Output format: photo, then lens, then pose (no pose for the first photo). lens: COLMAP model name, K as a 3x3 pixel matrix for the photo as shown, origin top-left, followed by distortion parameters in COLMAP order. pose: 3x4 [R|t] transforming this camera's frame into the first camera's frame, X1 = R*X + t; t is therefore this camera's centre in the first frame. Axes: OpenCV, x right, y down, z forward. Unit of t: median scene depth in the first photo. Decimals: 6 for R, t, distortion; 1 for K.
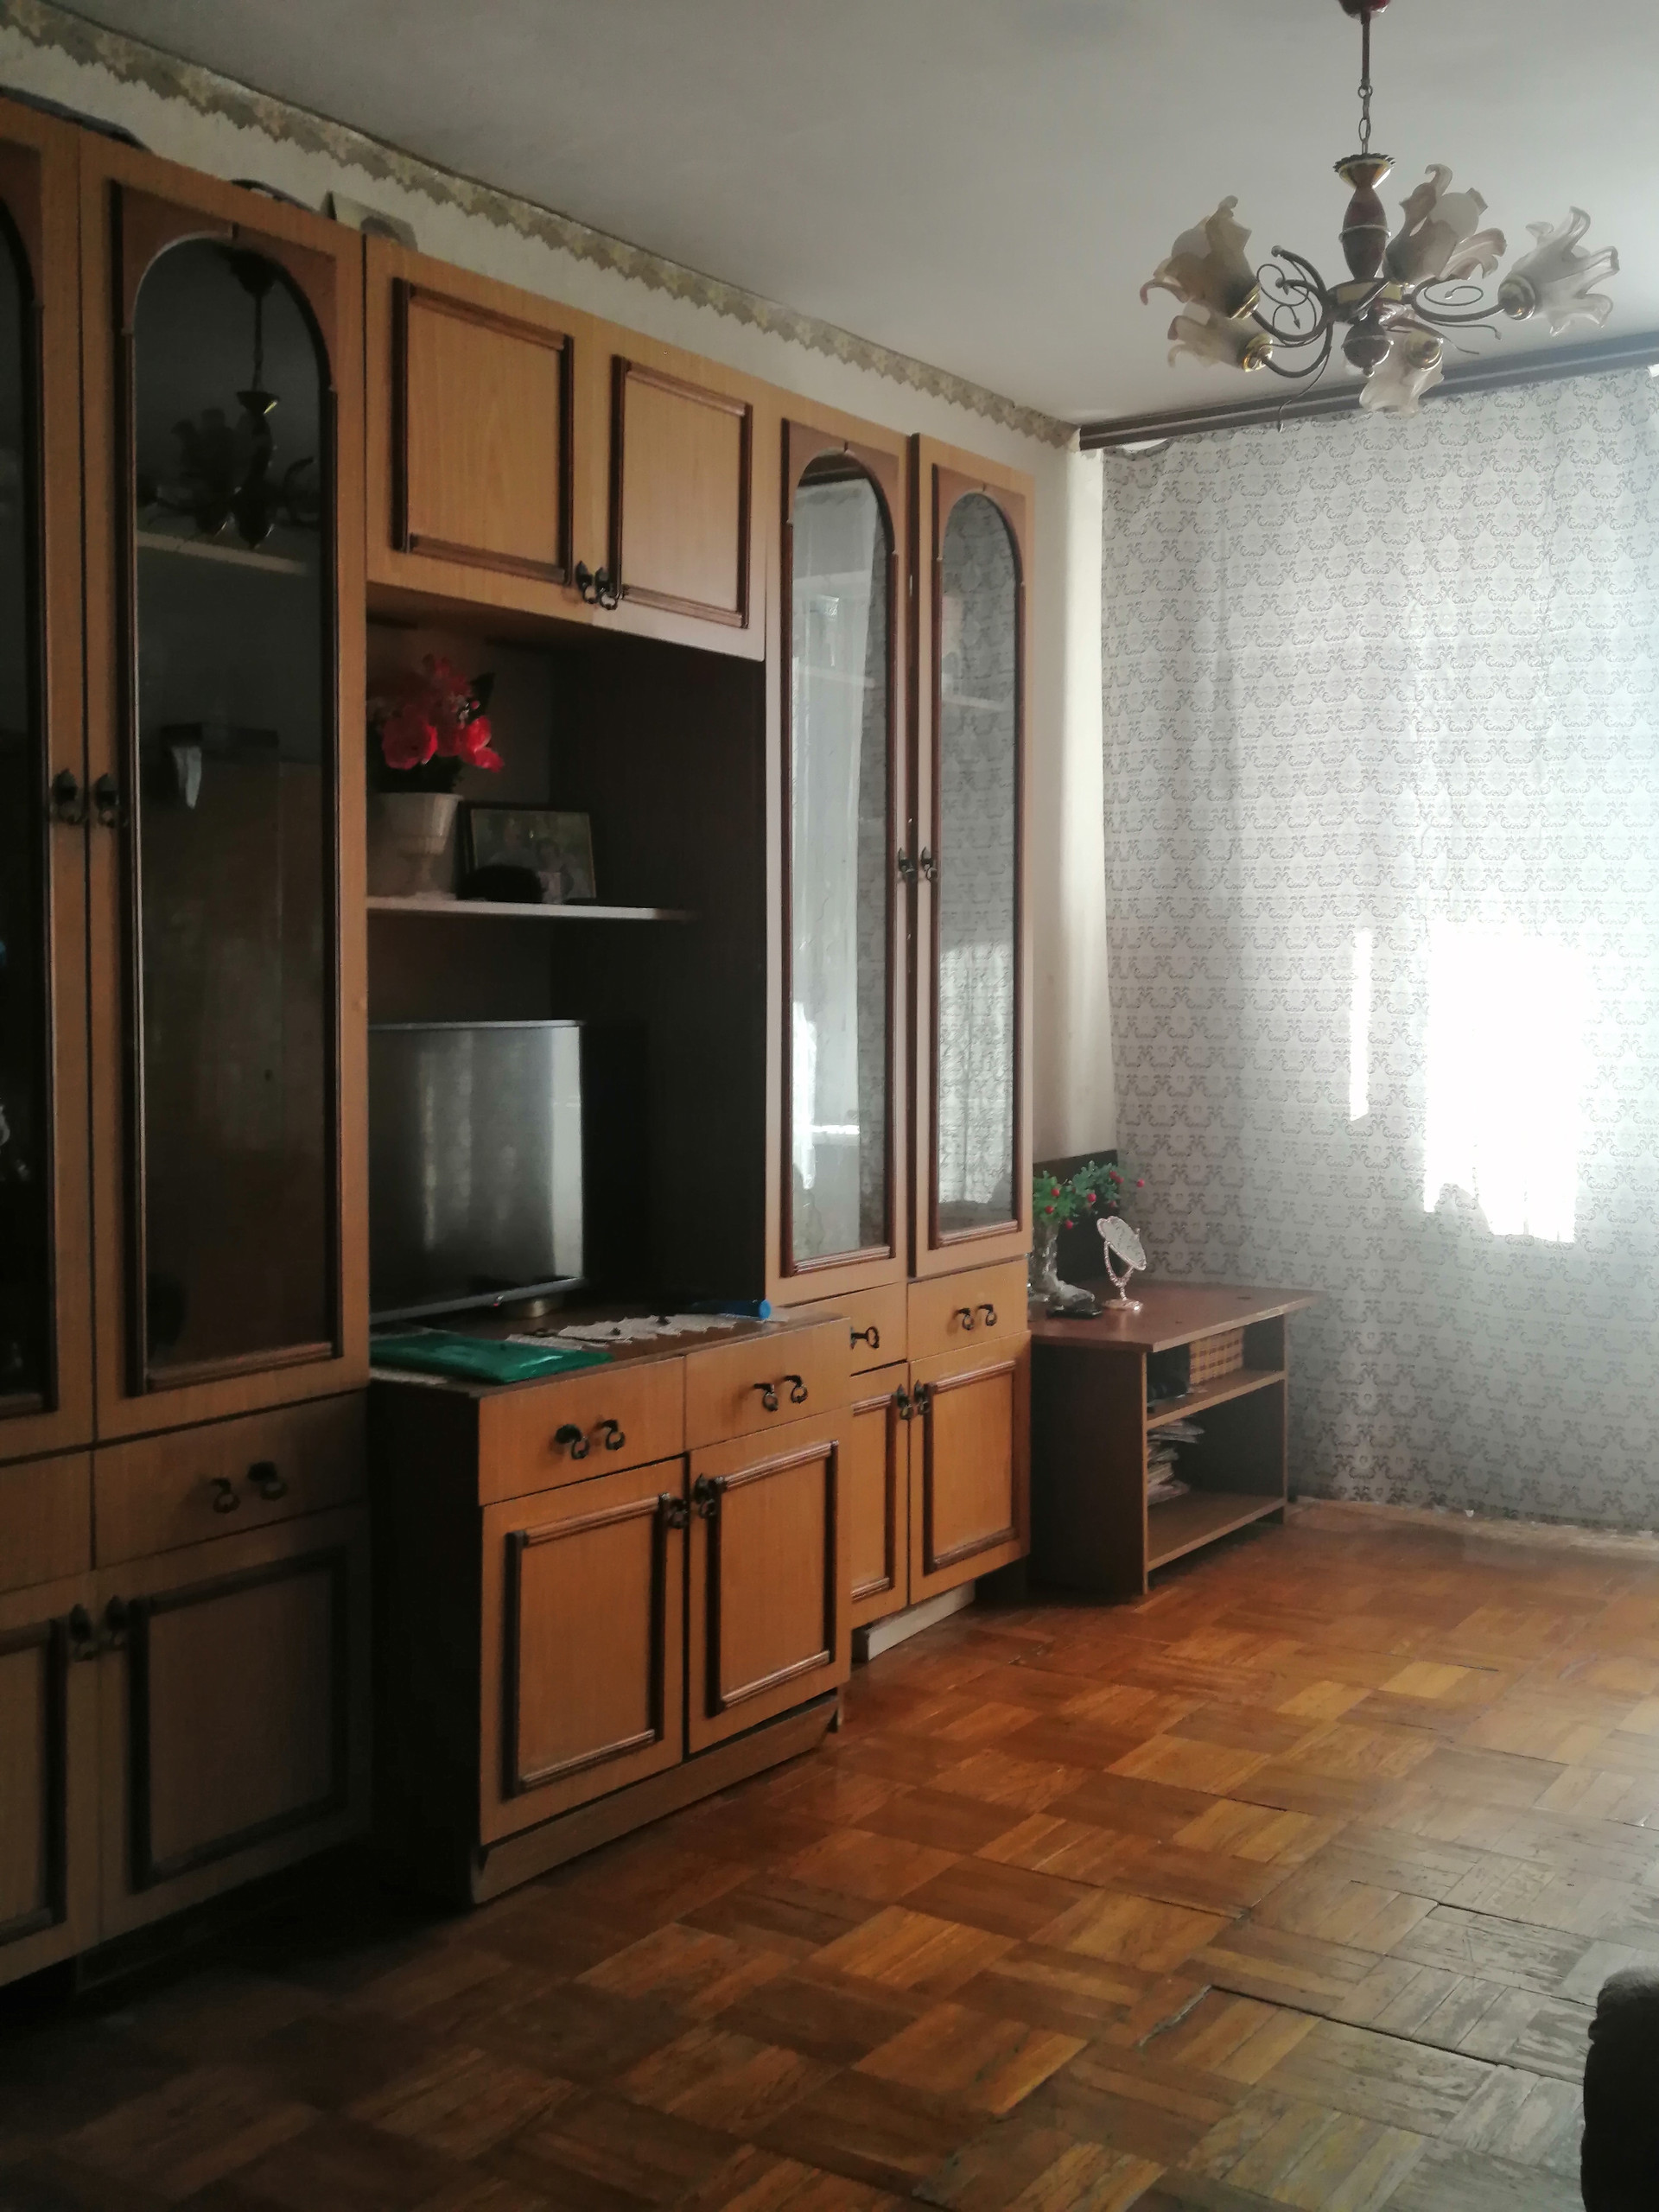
lens RADIAL K [[2284.5, 0, 827.9], [0, 2284.5, 1106.1], [0, 0, 1]] dist [0.004344, 0.000000]
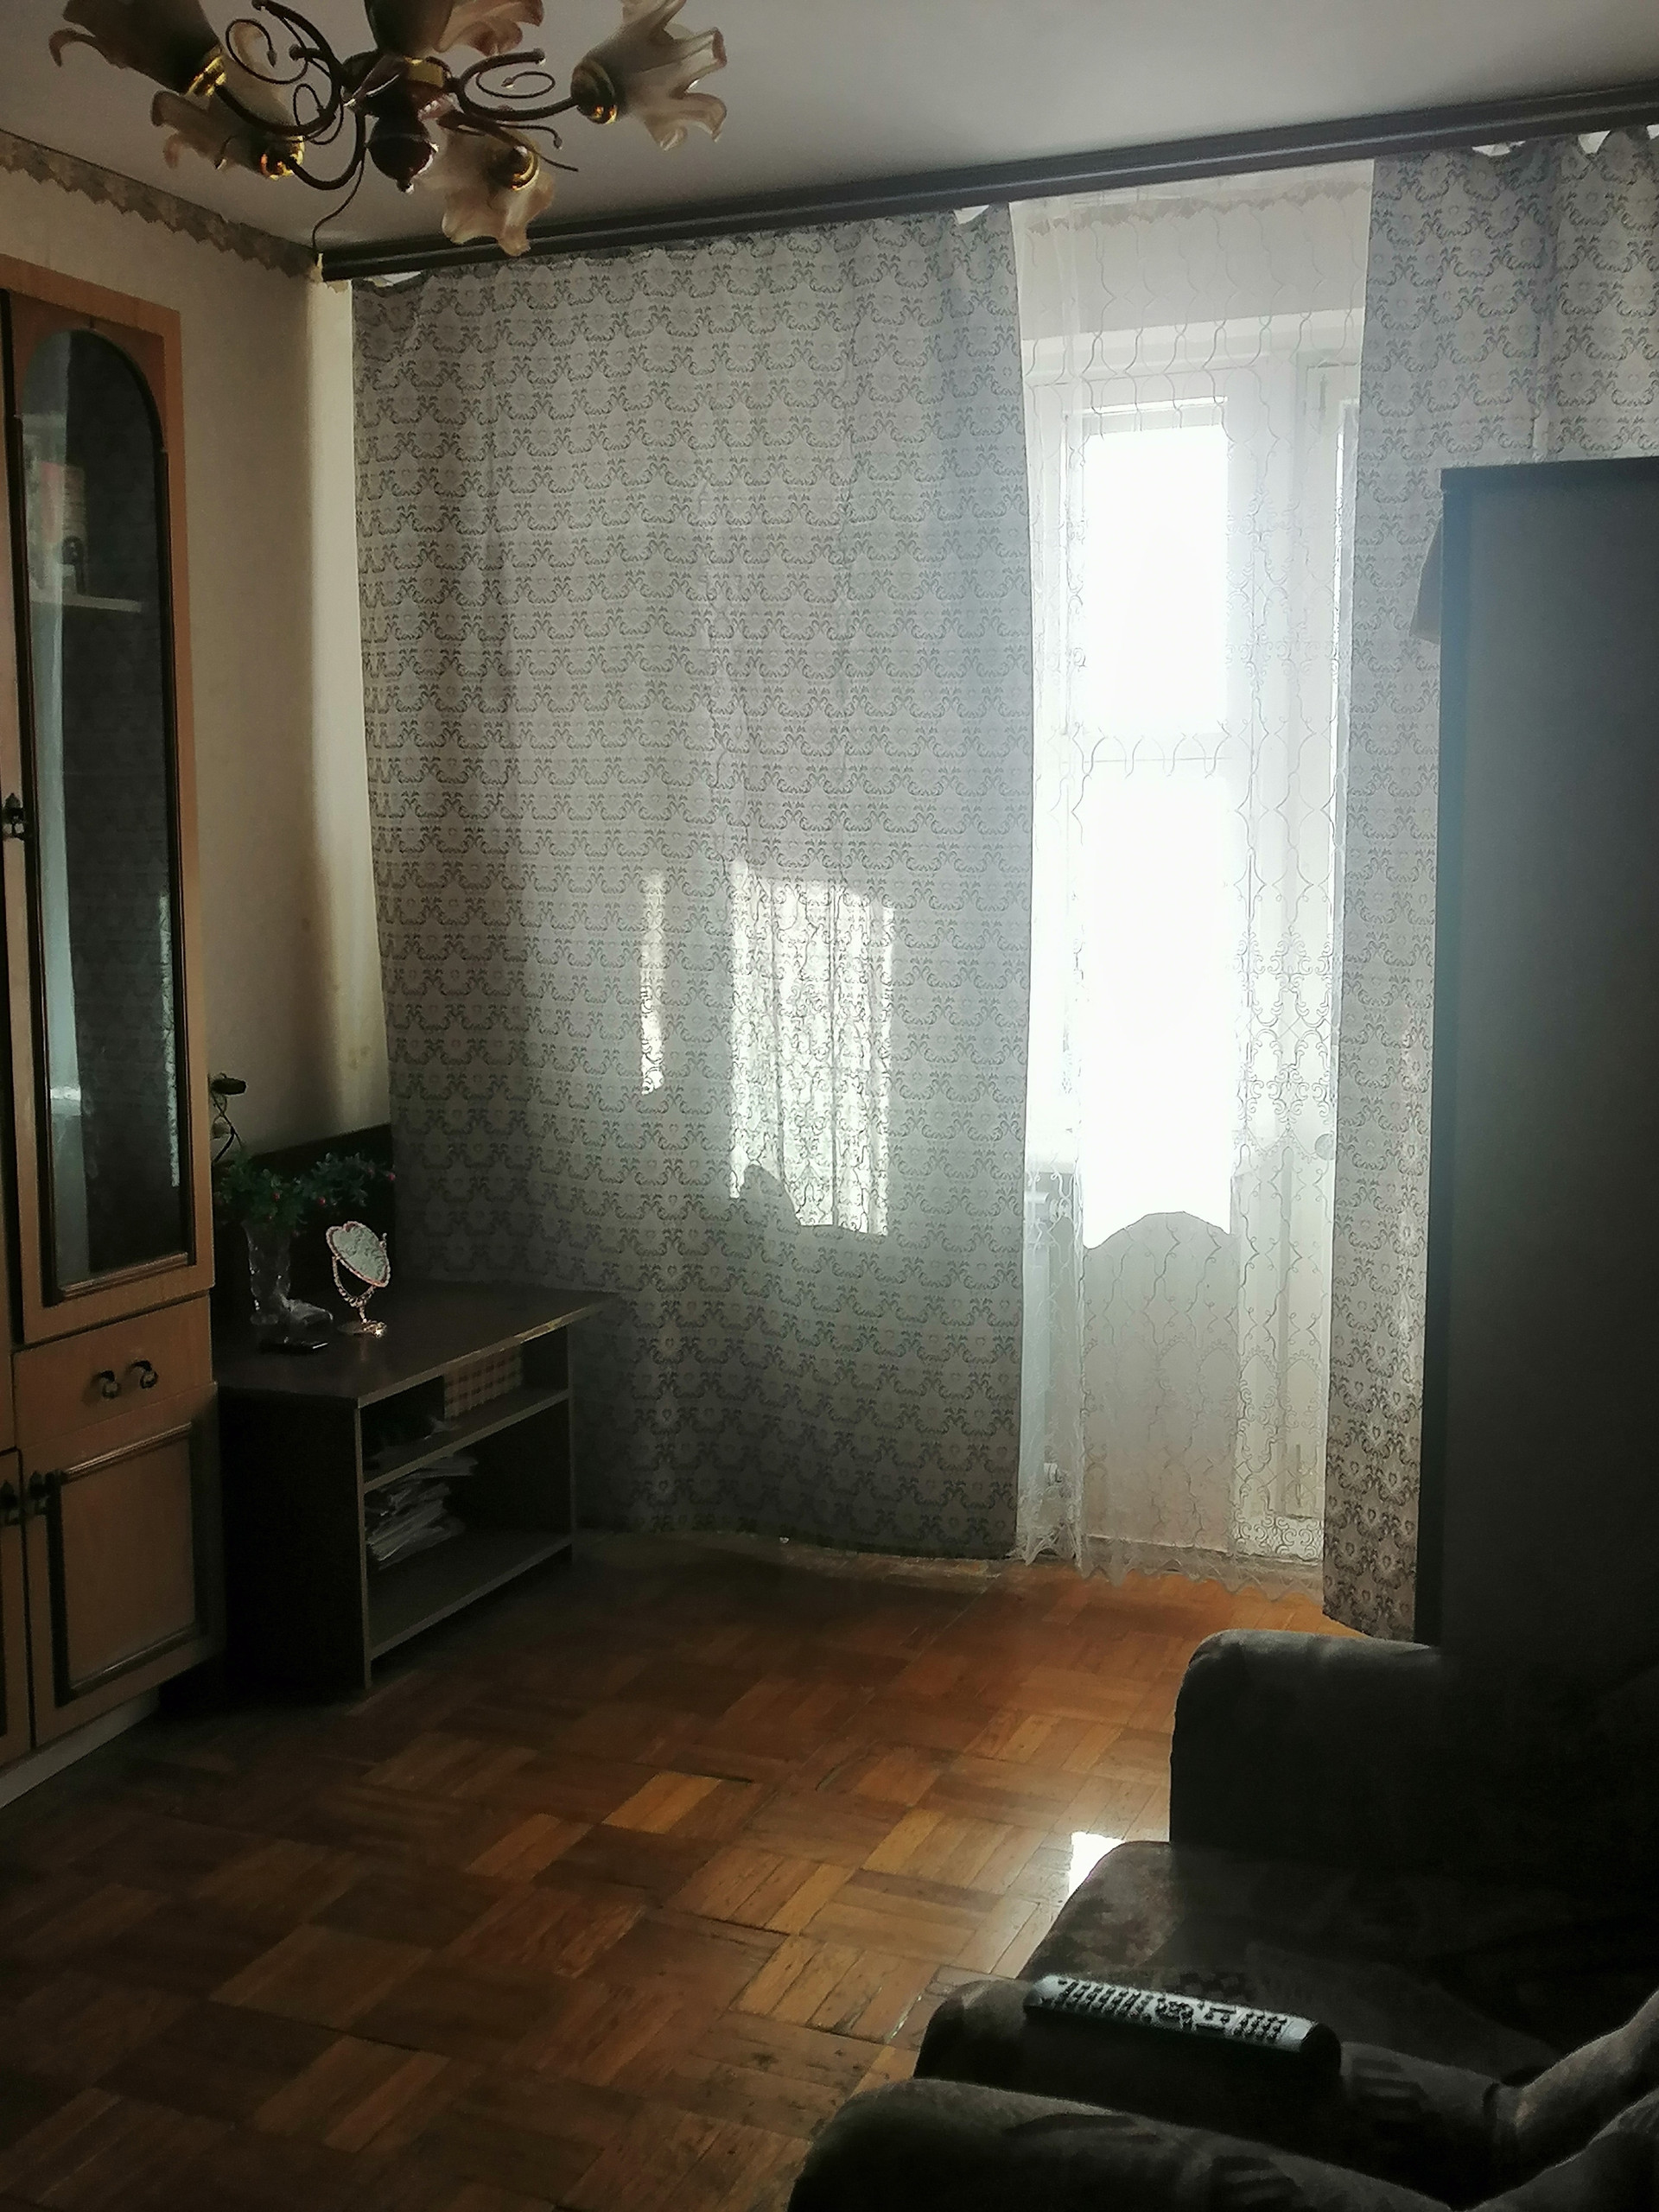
lens RADIAL K [[2284.5, 0, 832.1], [0, 2284.5, 1105.3], [0, 0, 1]] dist [0.004344, 0.000000]
pose [[0.980648, -0.024724, 0.194213, 0.137450], [0.011744, 0.997636, 0.067706, -0.048889], [-0.195428, -0.064115, 0.978620, 0.153943]]
